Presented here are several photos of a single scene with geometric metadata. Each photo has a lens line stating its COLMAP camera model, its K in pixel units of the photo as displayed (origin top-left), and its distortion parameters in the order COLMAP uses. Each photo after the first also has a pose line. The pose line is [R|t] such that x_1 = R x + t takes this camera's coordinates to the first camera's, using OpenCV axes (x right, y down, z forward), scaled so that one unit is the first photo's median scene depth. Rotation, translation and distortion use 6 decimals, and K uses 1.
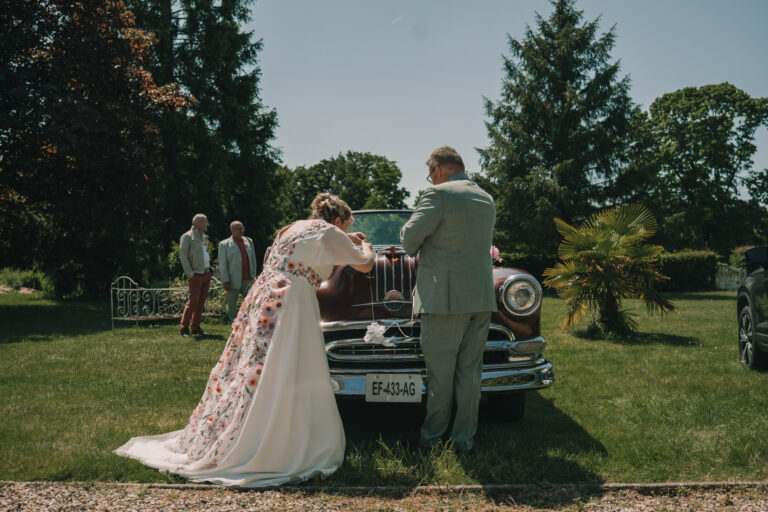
lens RADIAL K [[757.6, 0, 384.0], [0, 757.6, 256.0], [0, 0, 1]] dist [-0.010519, -0.002397]
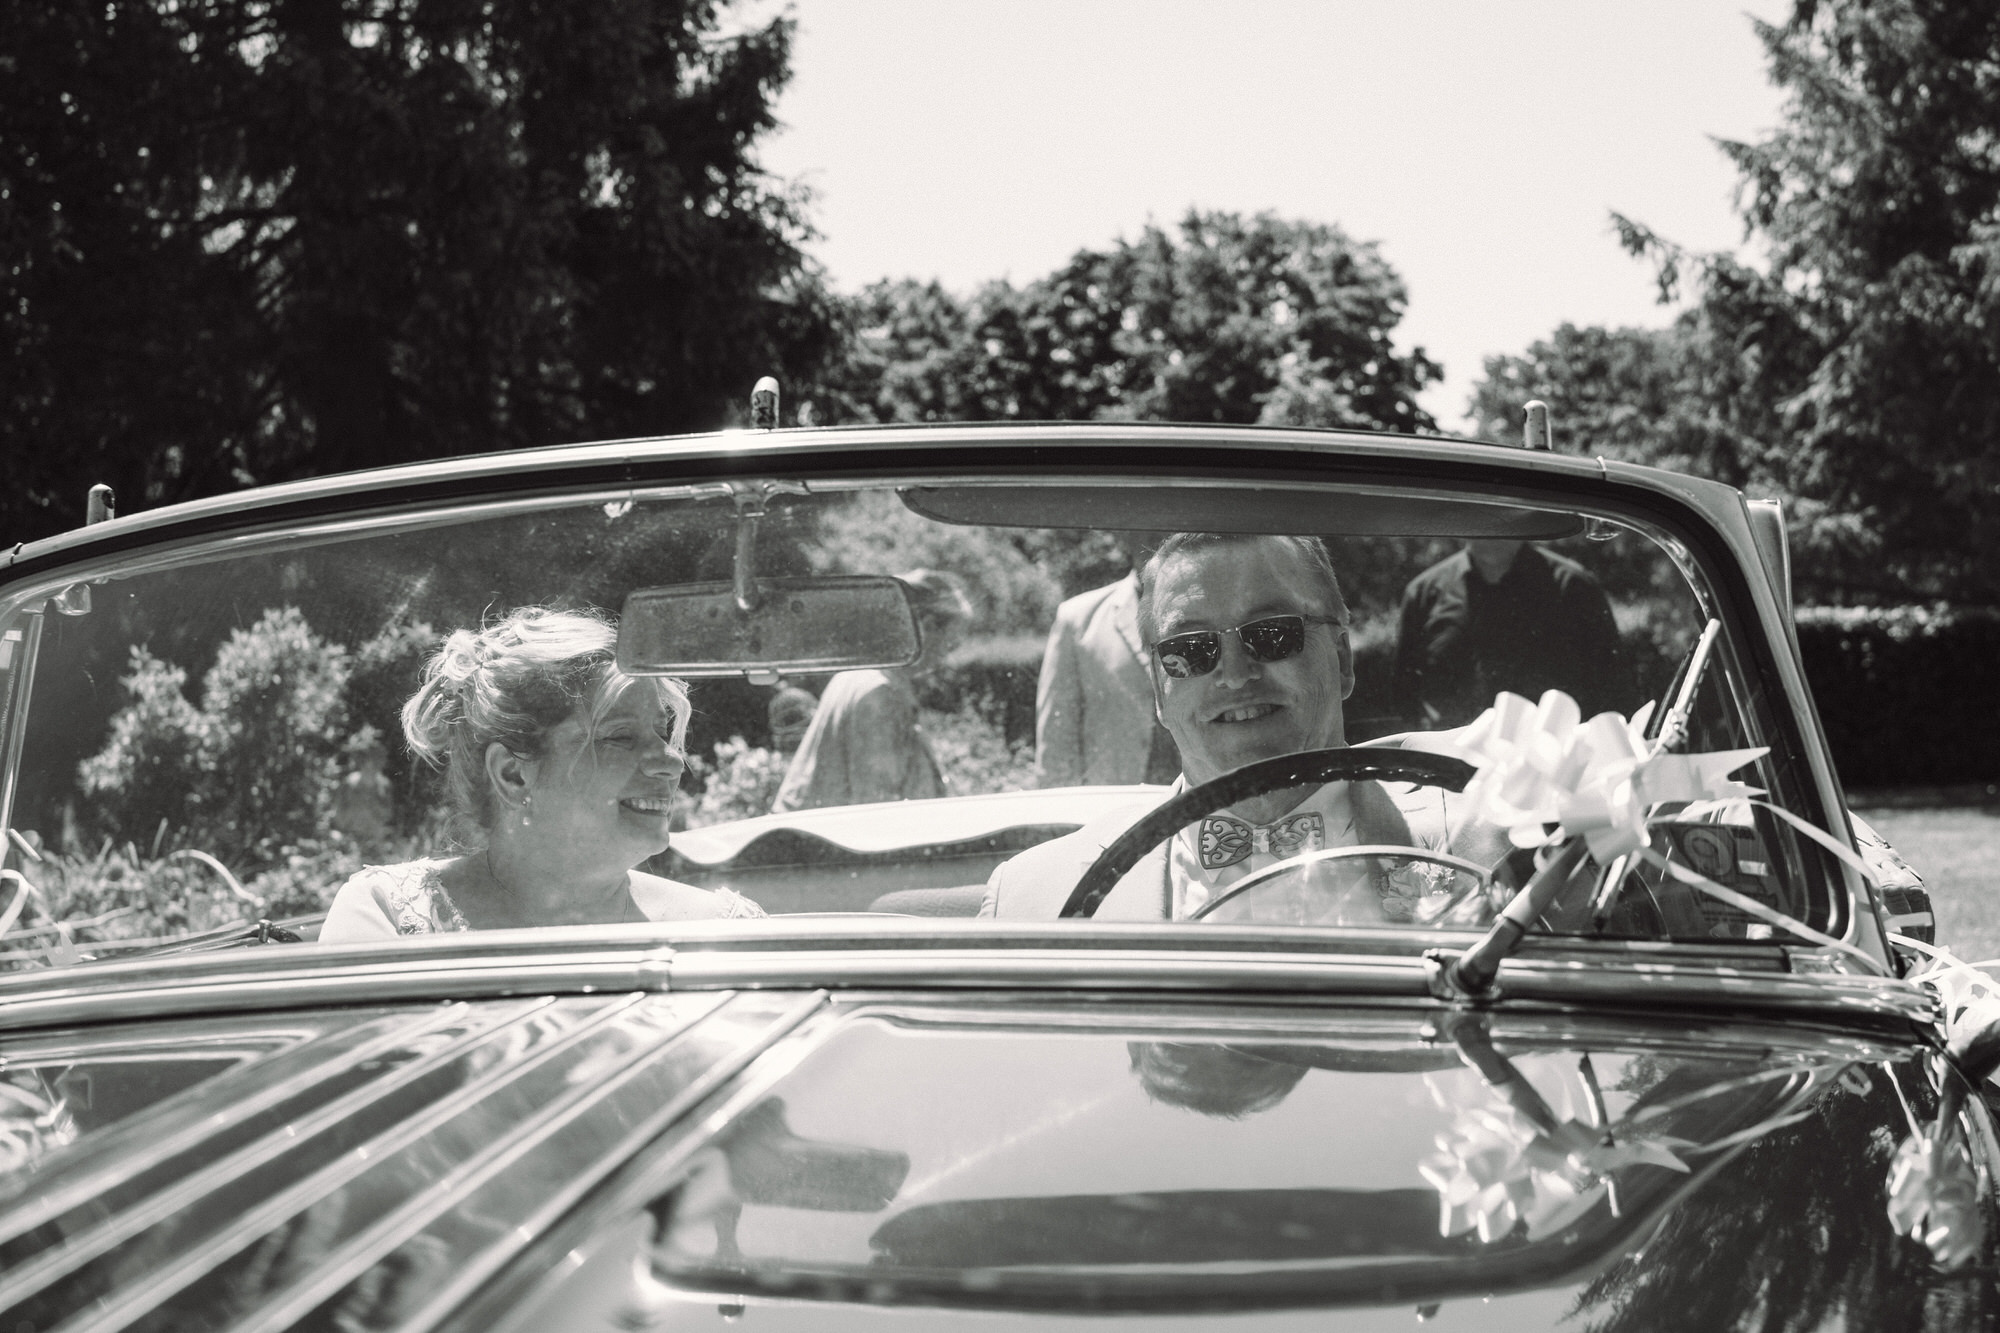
lens RADIAL K [[2944.5, 0, 1000.0], [0, 2944.5, 666.5], [0, 0, 1]] dist [-0.123148, 0.019872]
pose [[0.991982, -0.035150, -0.121394, 0.013687], [0.036808, 0.999257, 0.011442, -0.007193], [0.120902, -0.015819, 0.992538, 0.140414]]
